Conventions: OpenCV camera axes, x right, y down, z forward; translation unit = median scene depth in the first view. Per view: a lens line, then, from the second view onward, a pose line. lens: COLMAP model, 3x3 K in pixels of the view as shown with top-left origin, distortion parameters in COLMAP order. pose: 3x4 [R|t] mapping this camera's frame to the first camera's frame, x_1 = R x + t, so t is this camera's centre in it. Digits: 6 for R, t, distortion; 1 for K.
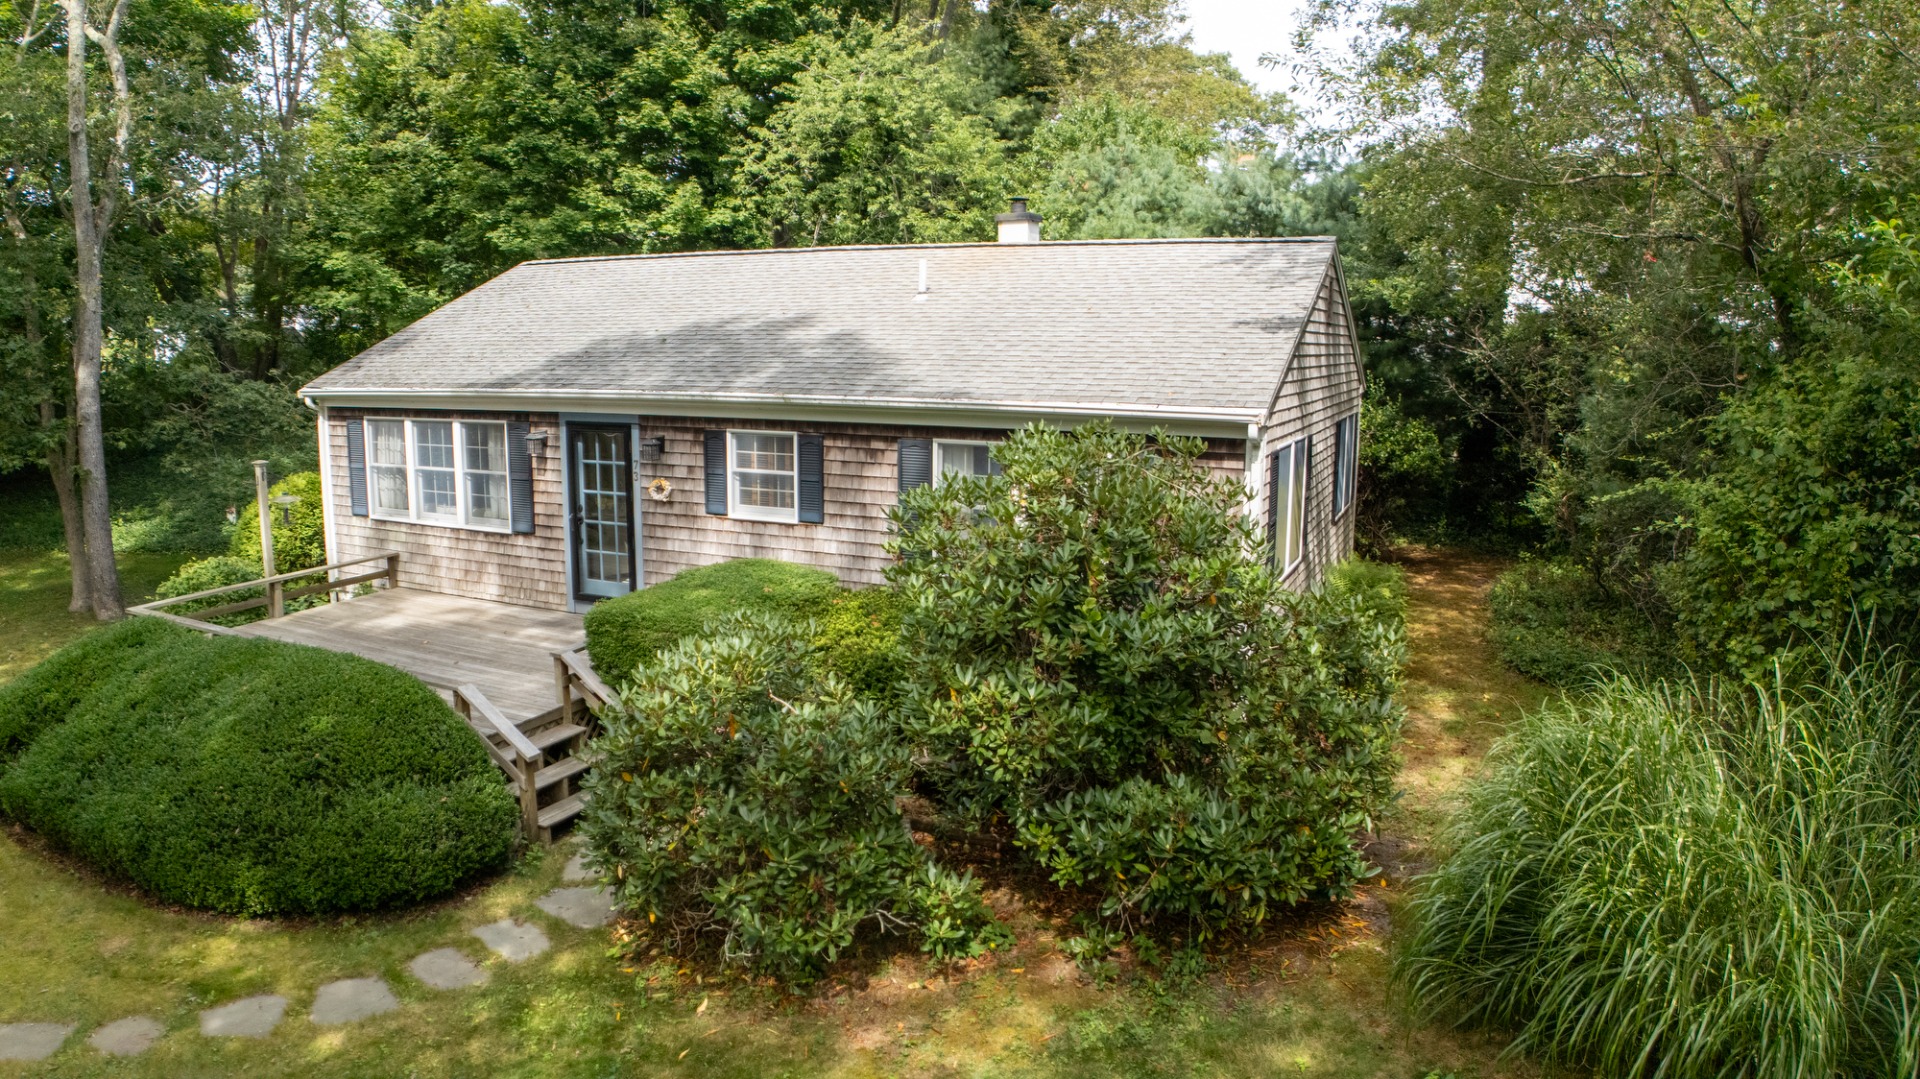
lens RADIAL K [[1176.5, 0, 960.0], [0, 1176.5, 539.5], [0, 0, 1]] dist [-0.176708, 0.015313]
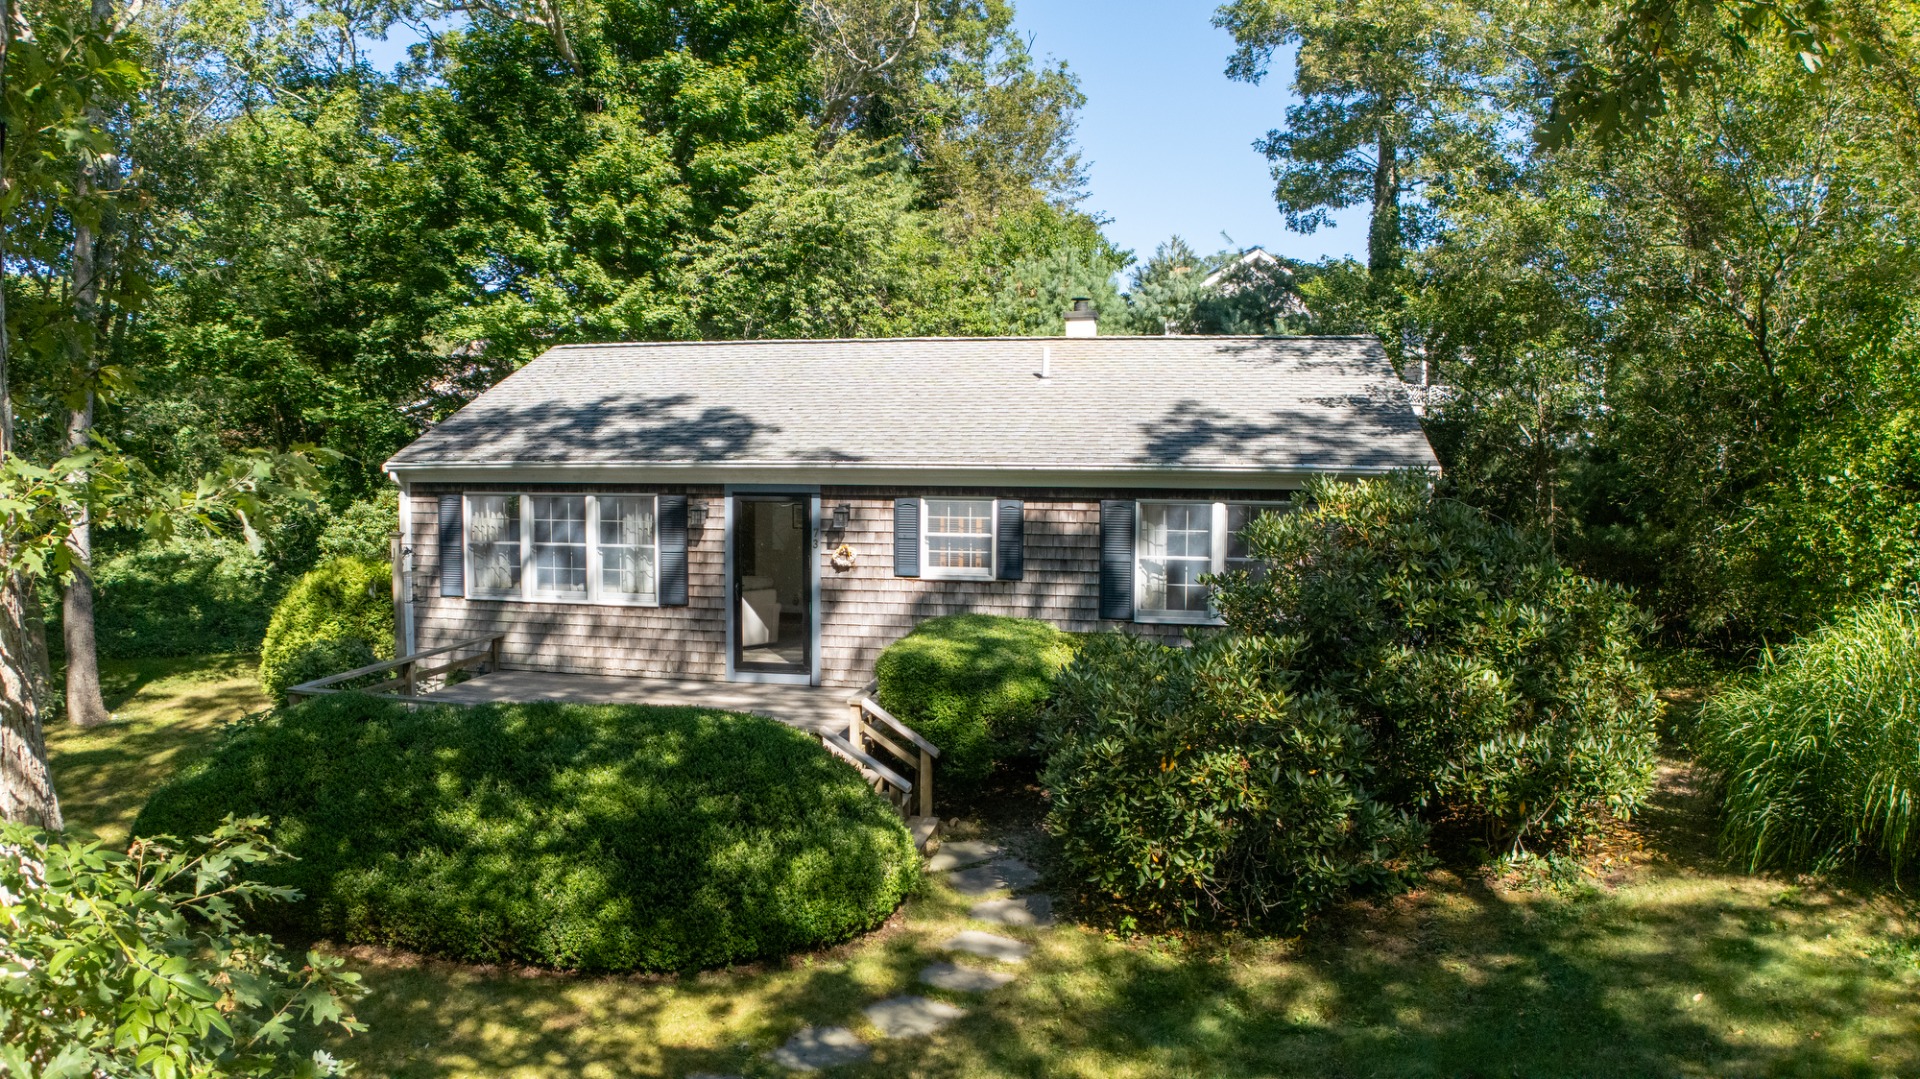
lens RADIAL K [[1176.5, 0, 960.0], [0, 1176.5, 539.5], [0, 0, 1]] dist [-0.176708, 0.015313]
pose [[0.971463, -0.020247, 0.236326, -0.402994], [0.042392, 0.995129, -0.089003, 0.041165], [-0.233373, 0.096481, 0.967589, -0.049770]]
